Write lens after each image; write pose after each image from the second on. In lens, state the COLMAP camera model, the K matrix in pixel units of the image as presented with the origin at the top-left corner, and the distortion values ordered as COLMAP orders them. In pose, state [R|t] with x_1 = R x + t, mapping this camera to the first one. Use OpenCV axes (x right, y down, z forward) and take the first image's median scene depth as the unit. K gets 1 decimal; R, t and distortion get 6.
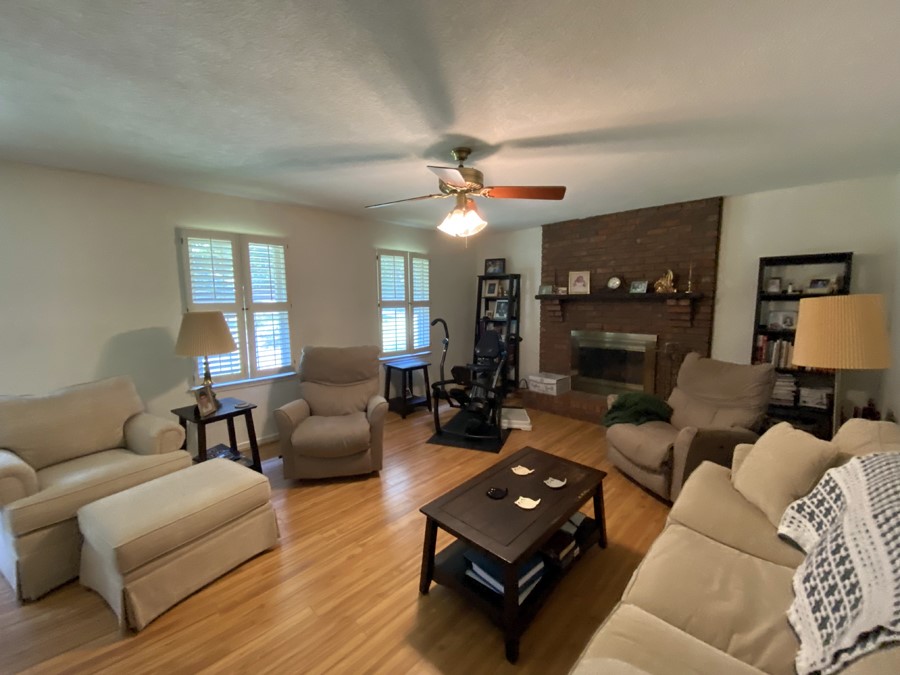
lens RADIAL K [[365.2, 0, 450.0], [0, 365.2, 337.5], [0, 0, 1]] dist [-0.000201, -0.000040]
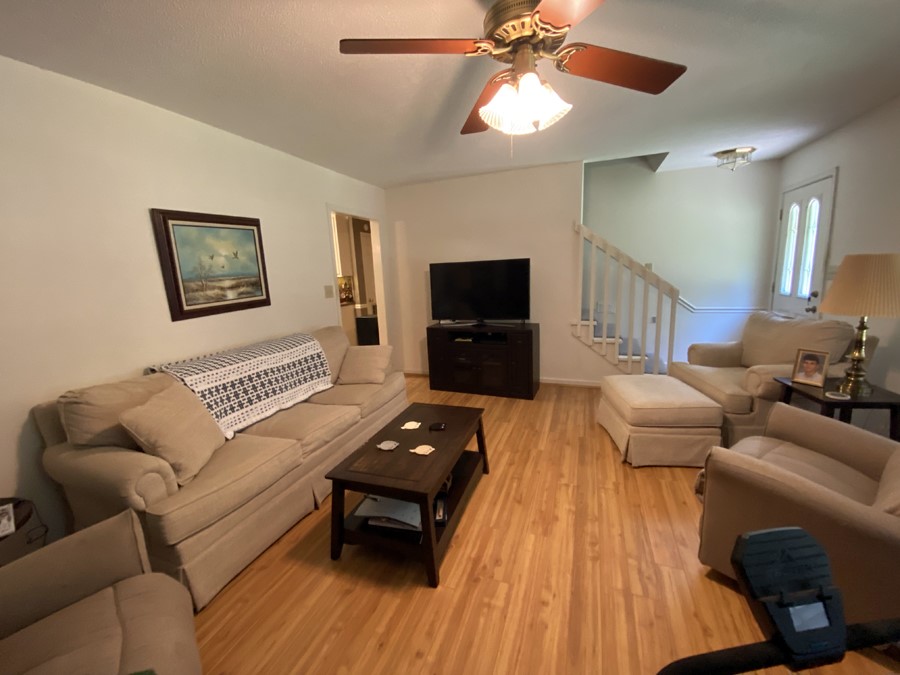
lens RADIAL K [[365.2, 0, 450.0], [0, 365.2, 337.5], [0, 0, 1]] dist [-0.000201, -0.000040]
pose [[-0.916179, 0.114933, -0.383934, 0.521653], [0.002077, 0.959345, 0.282229, -0.175337], [0.400763, 0.257774, -0.879171, 2.028352]]
